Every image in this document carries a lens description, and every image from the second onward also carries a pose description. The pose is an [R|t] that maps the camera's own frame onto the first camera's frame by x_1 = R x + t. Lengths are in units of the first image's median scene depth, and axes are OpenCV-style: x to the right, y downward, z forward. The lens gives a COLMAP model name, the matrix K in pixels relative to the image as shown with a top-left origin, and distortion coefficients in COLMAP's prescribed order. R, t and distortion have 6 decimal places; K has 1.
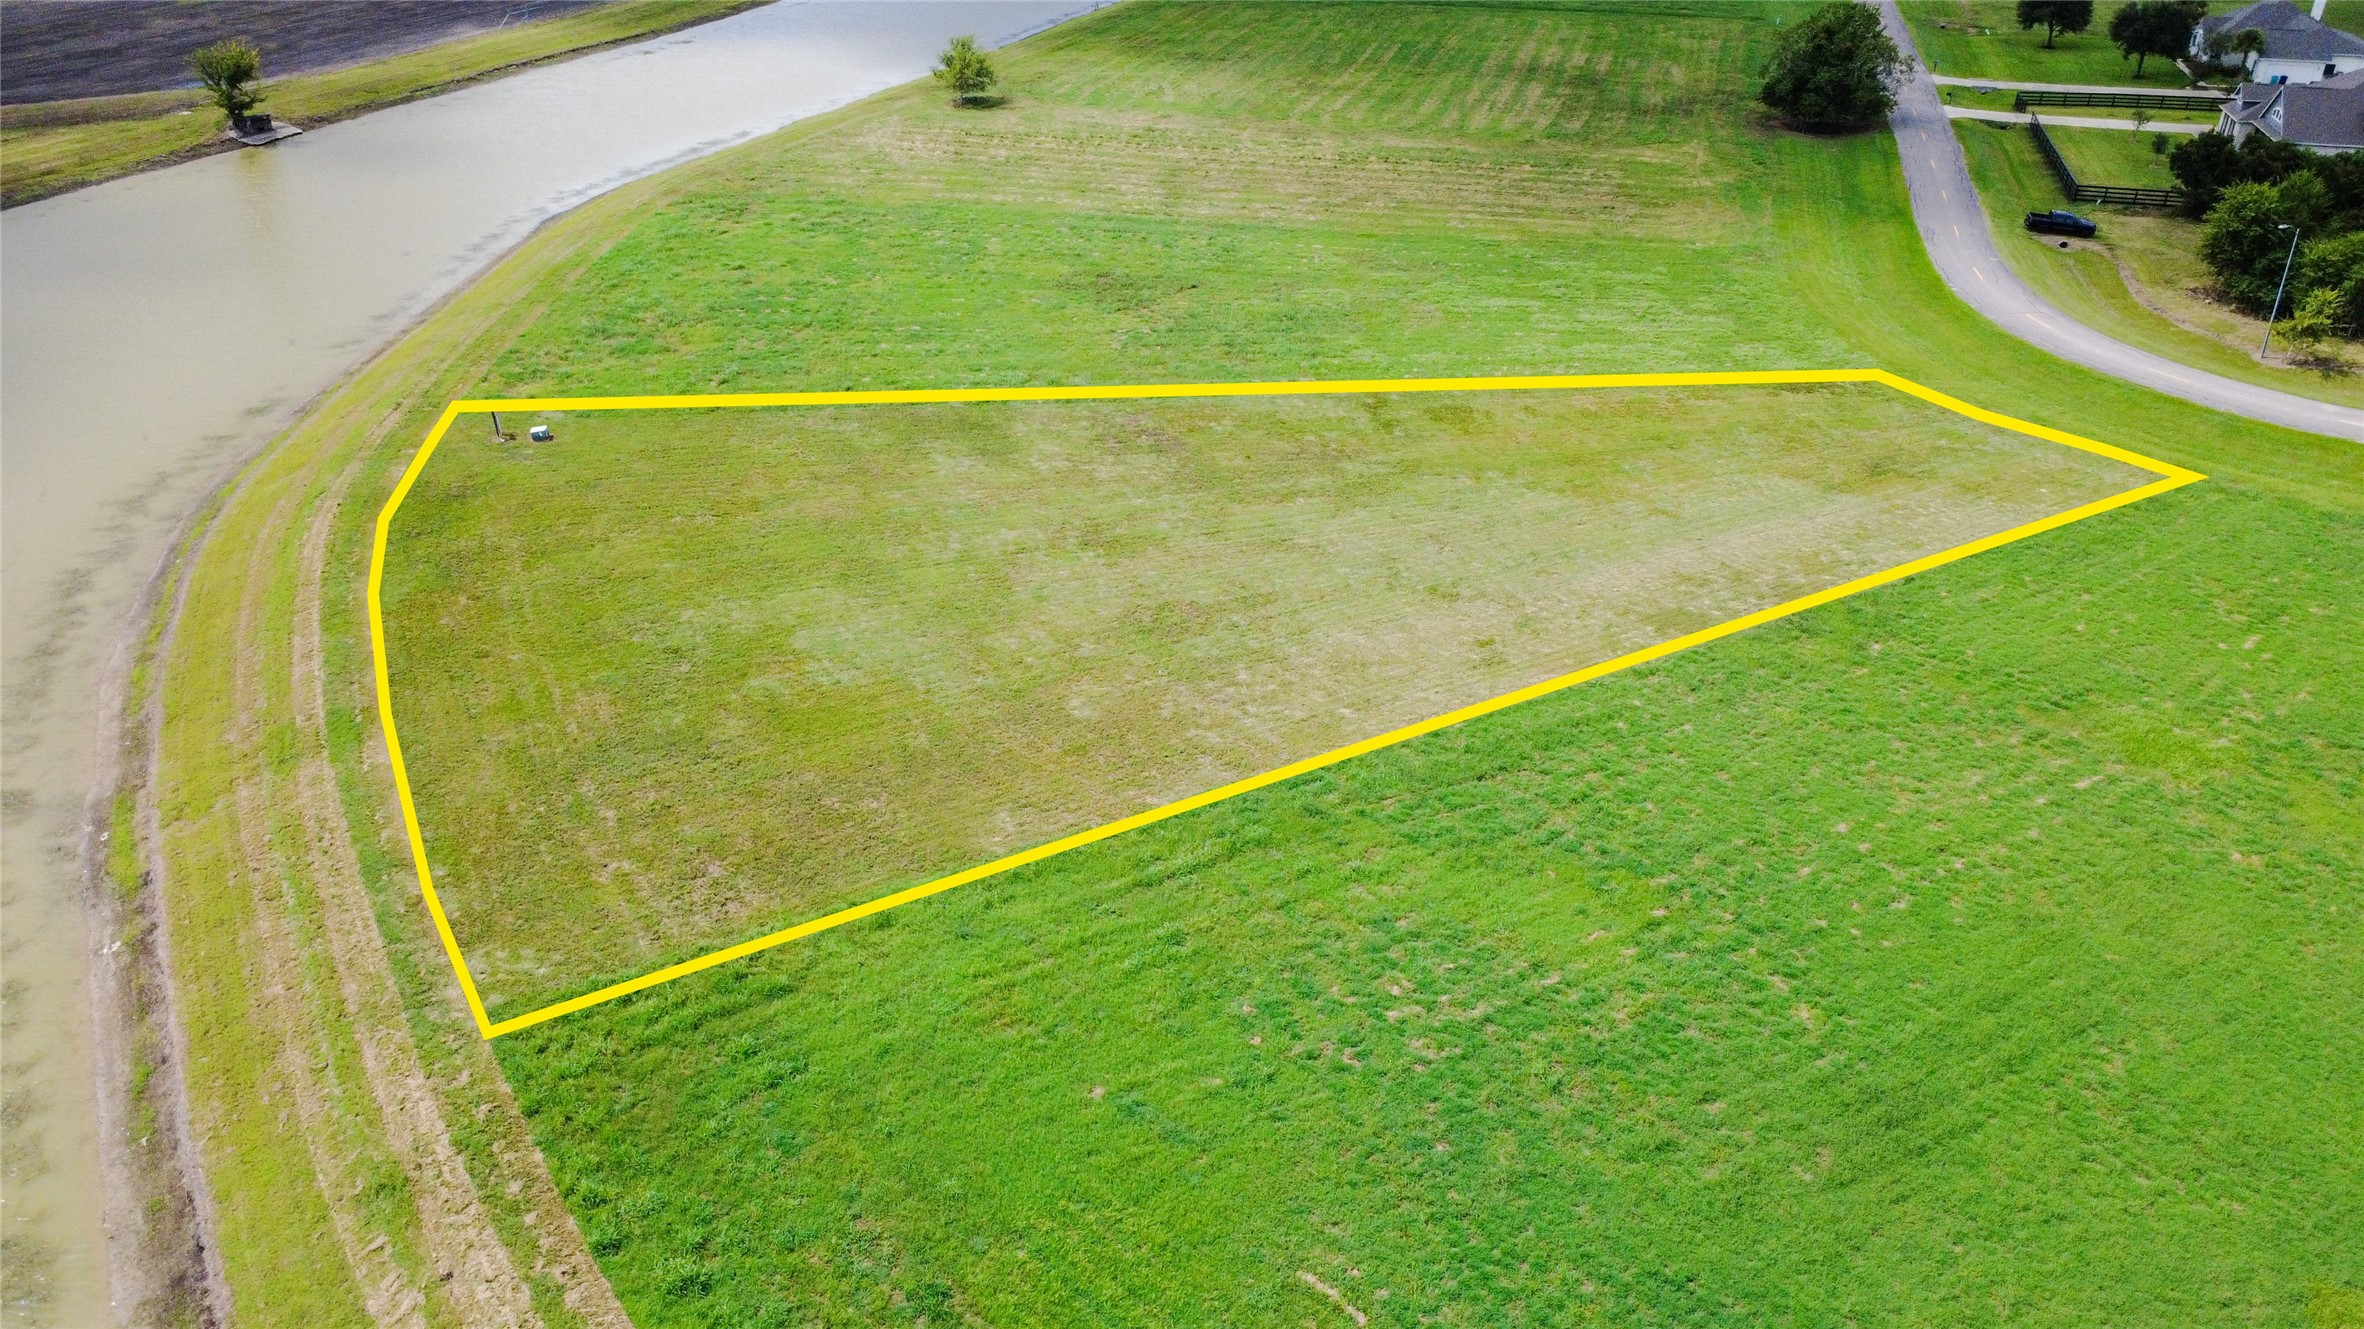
lens RADIAL K [[1720.0, 0, 1185.3], [0, 1720.0, 667.4], [0, 0, 1]] dist [0.000996, -0.000585]
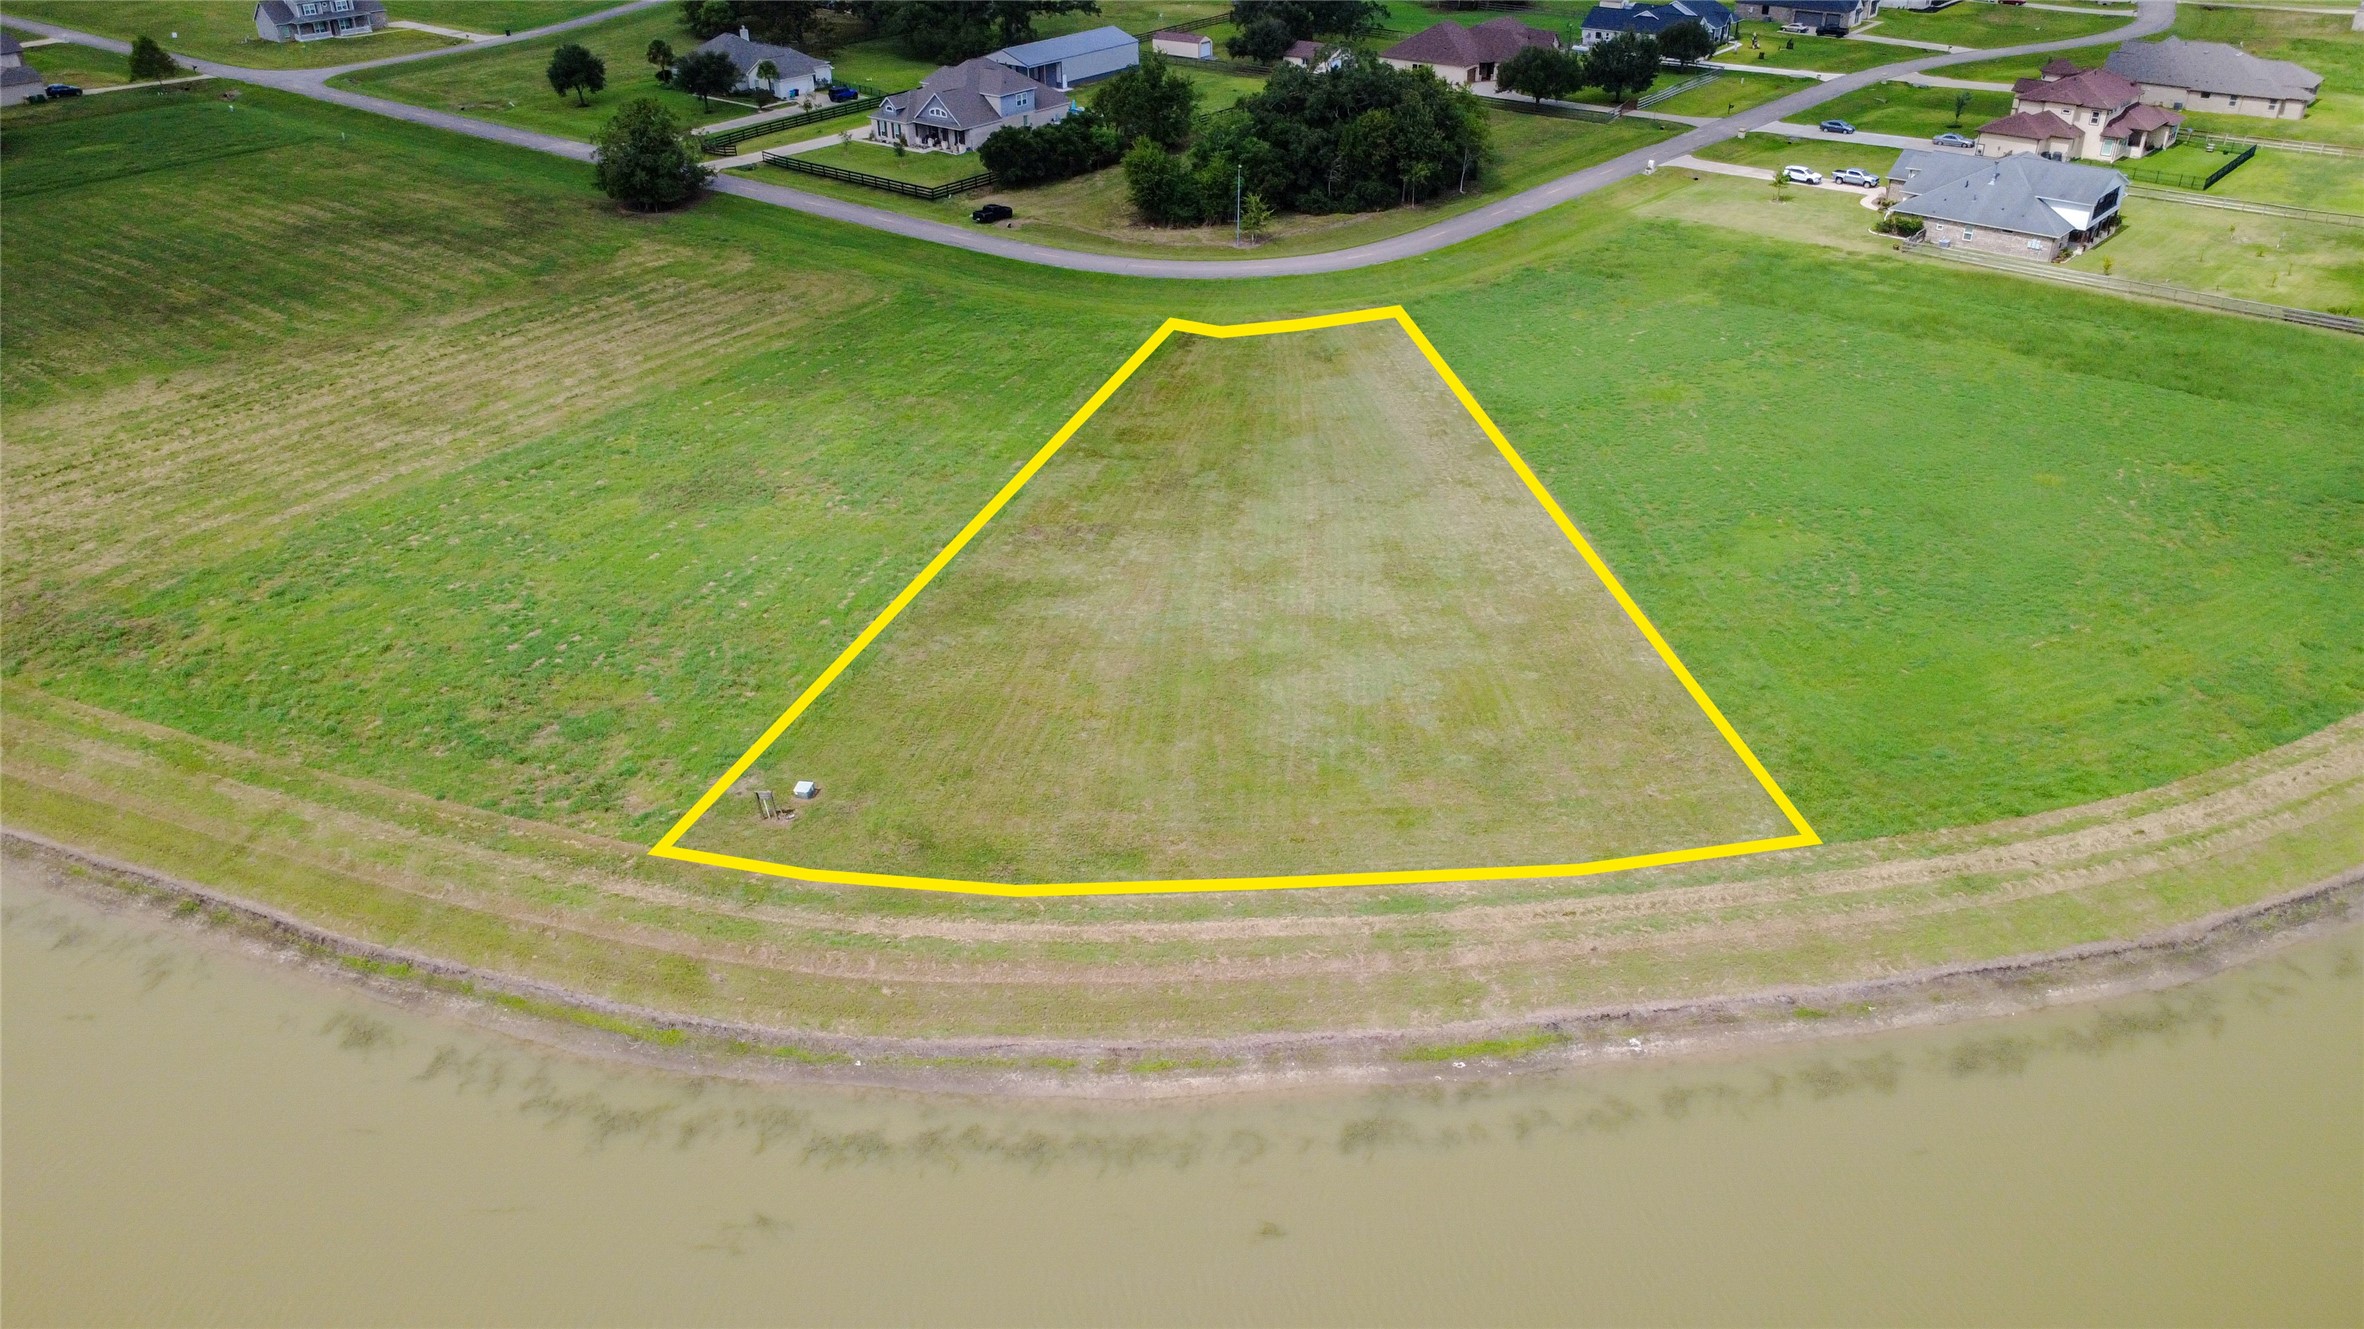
lens RADIAL K [[1720.0, 0, 1185.3], [0, 1720.0, 667.4], [0, 0, 1]] dist [0.000996, -0.000585]
pose [[0.377634, -0.460090, 0.803561, -0.983943], [0.465441, 0.844534, 0.264815, -0.332352], [-0.800473, 0.274007, 0.533069, 0.318500]]
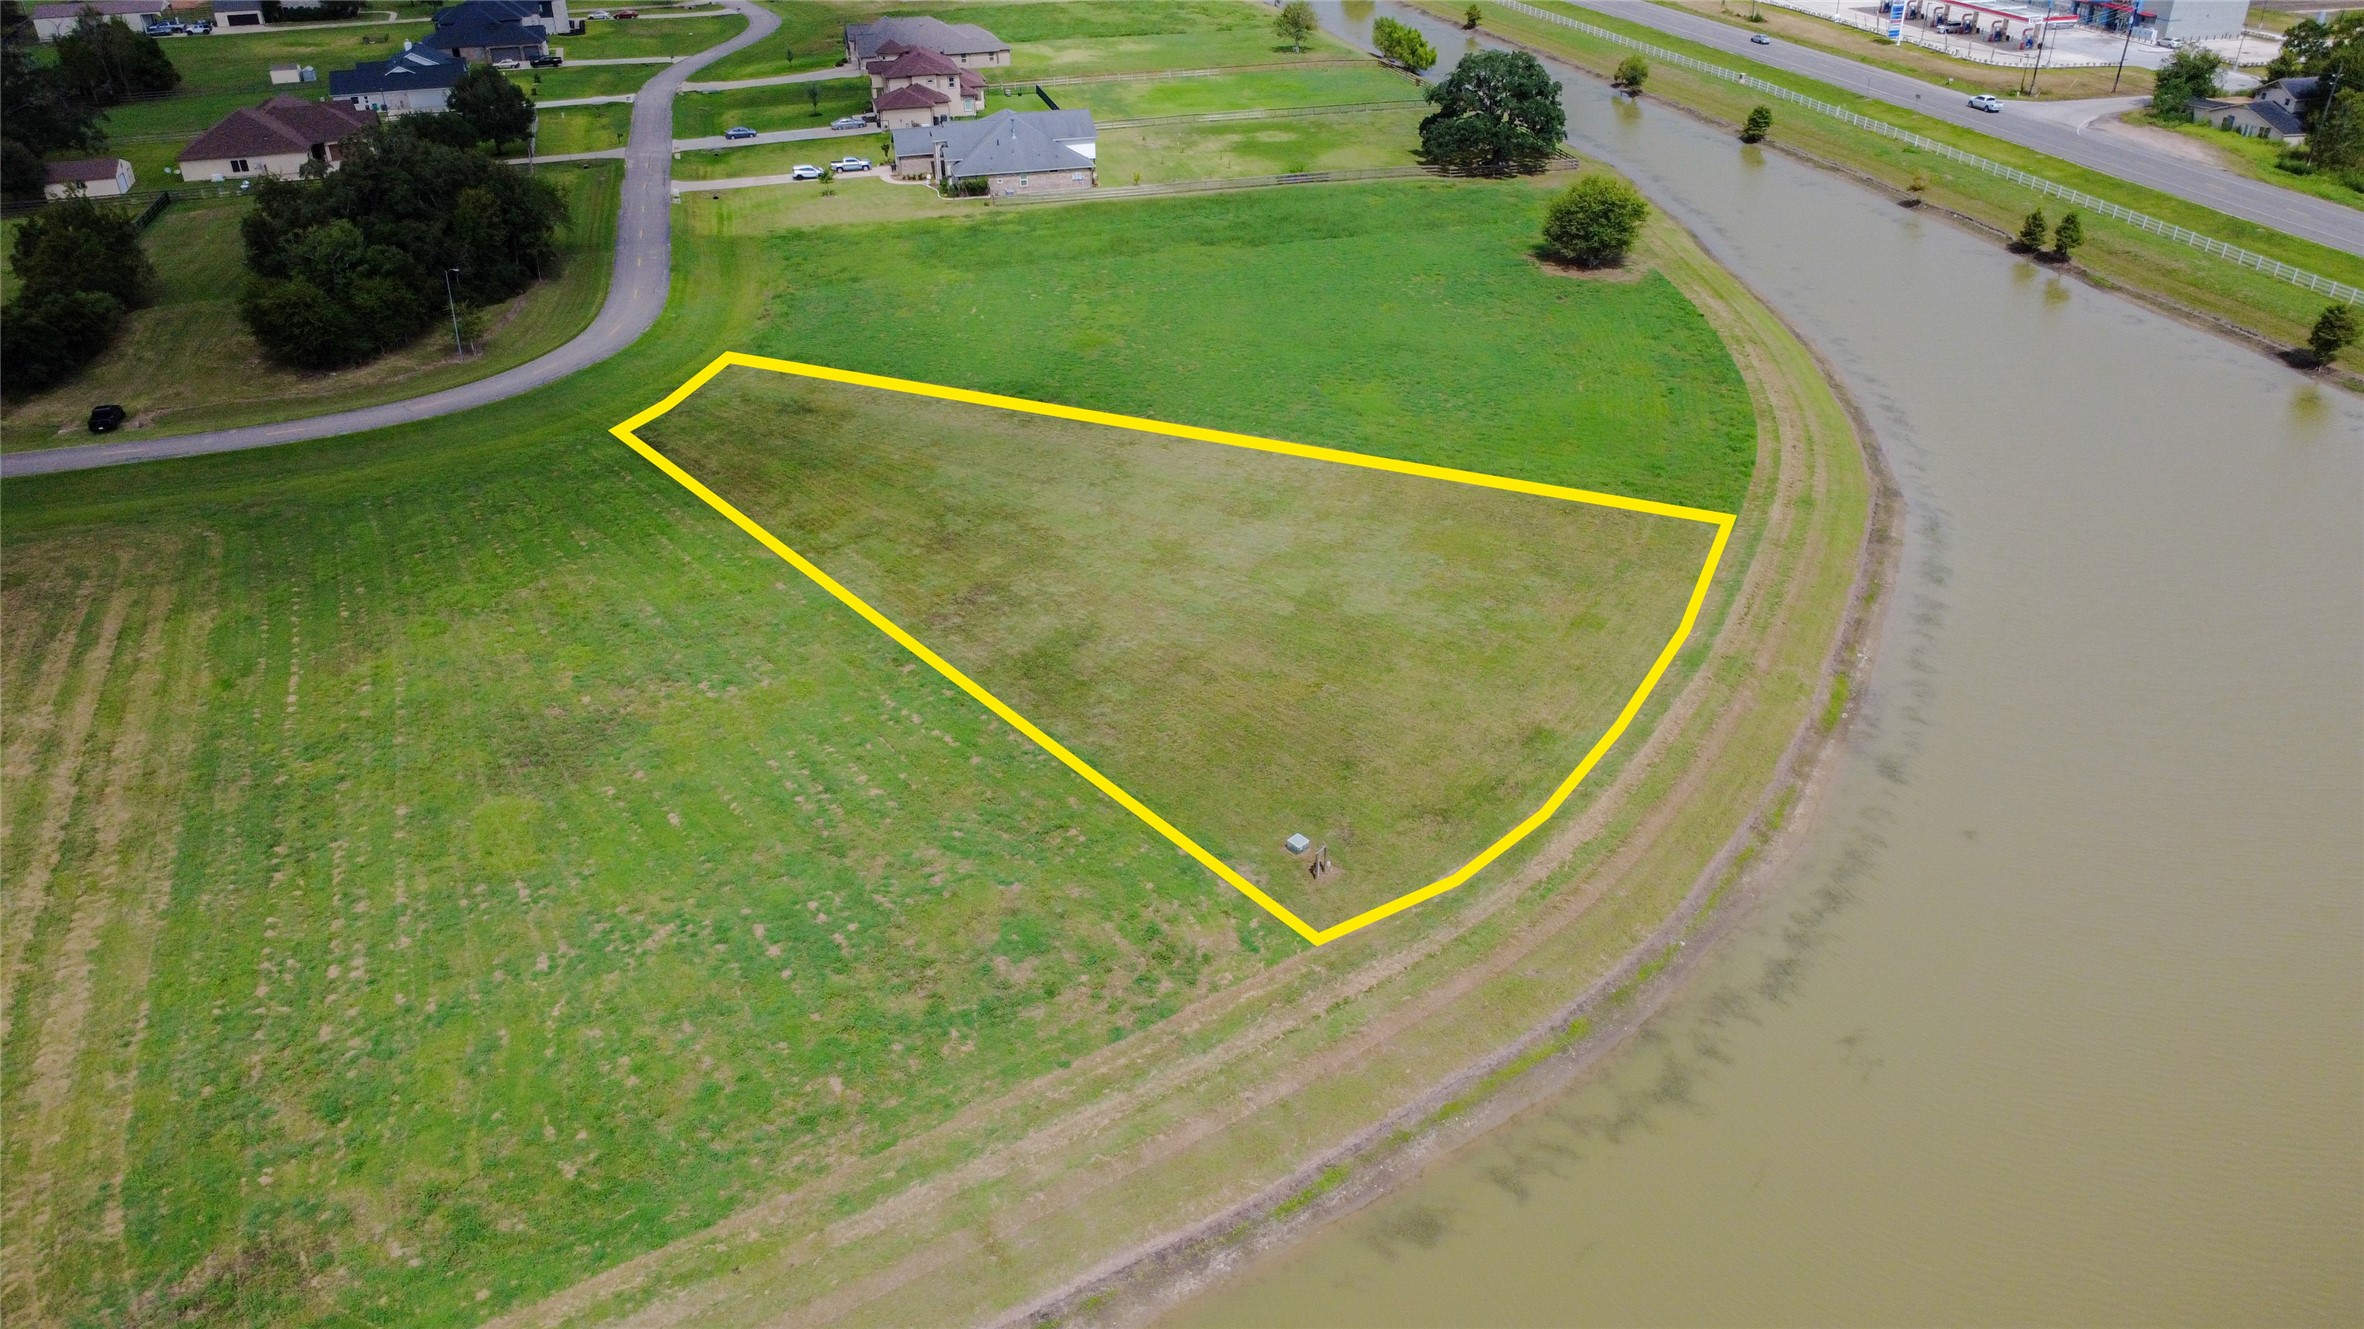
lens RADIAL K [[1720.0, 0, 1185.3], [0, 1720.0, 667.4], [0, 0, 1]] dist [0.000996, -0.000585]
pose [[-0.553219, -0.399639, 0.730915, -0.937768], [0.420233, 0.623704, 0.659088, -0.789252], [-0.719272, 0.671775, -0.177103, 1.110833]]
